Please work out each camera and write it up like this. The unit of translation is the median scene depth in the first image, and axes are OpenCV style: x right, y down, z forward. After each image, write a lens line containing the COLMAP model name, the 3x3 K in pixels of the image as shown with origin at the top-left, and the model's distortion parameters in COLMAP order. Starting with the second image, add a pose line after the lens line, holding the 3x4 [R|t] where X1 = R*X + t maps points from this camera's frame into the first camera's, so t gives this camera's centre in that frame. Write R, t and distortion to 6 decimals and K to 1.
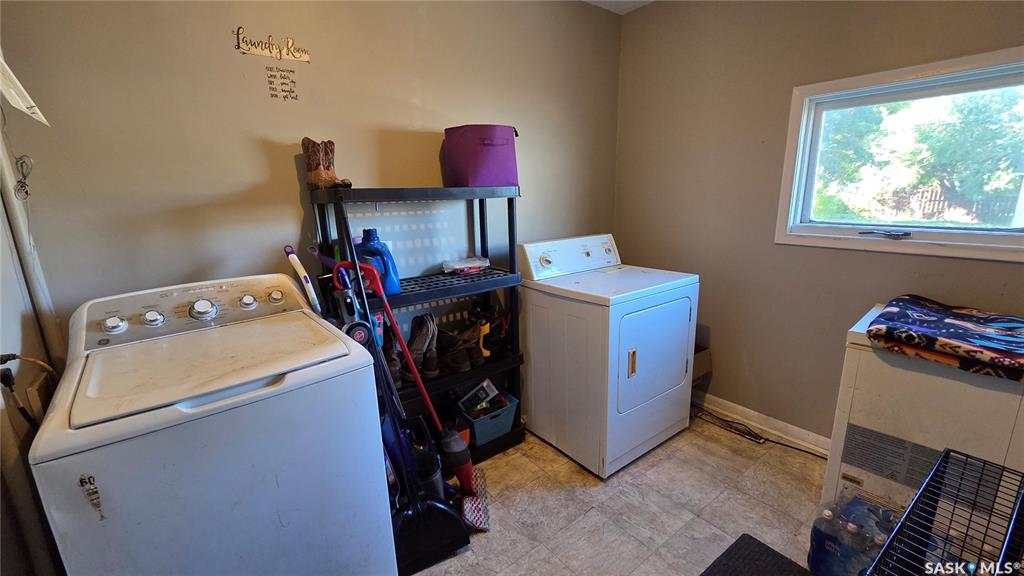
lens RADIAL K [[417.7, 0, 512.0], [0, 417.7, 288.0], [0, 0, 1]] dist [0.000887, -0.000393]
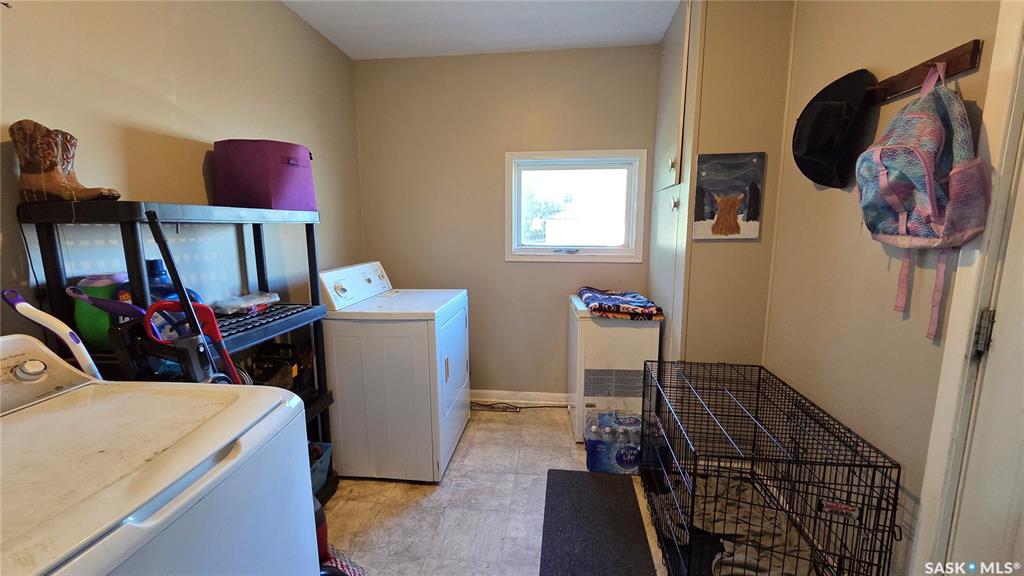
lens RADIAL K [[413.3, 0, 512.0], [0, 413.3, 288.0], [0, 0, 1]] dist [0.000546, -0.000176]
pose [[0.697756, -0.087591, 0.710961, -0.364611], [0.149002, 0.988535, -0.024446, 0.015789], [-0.700668, 0.122992, 0.702807, 0.055327]]
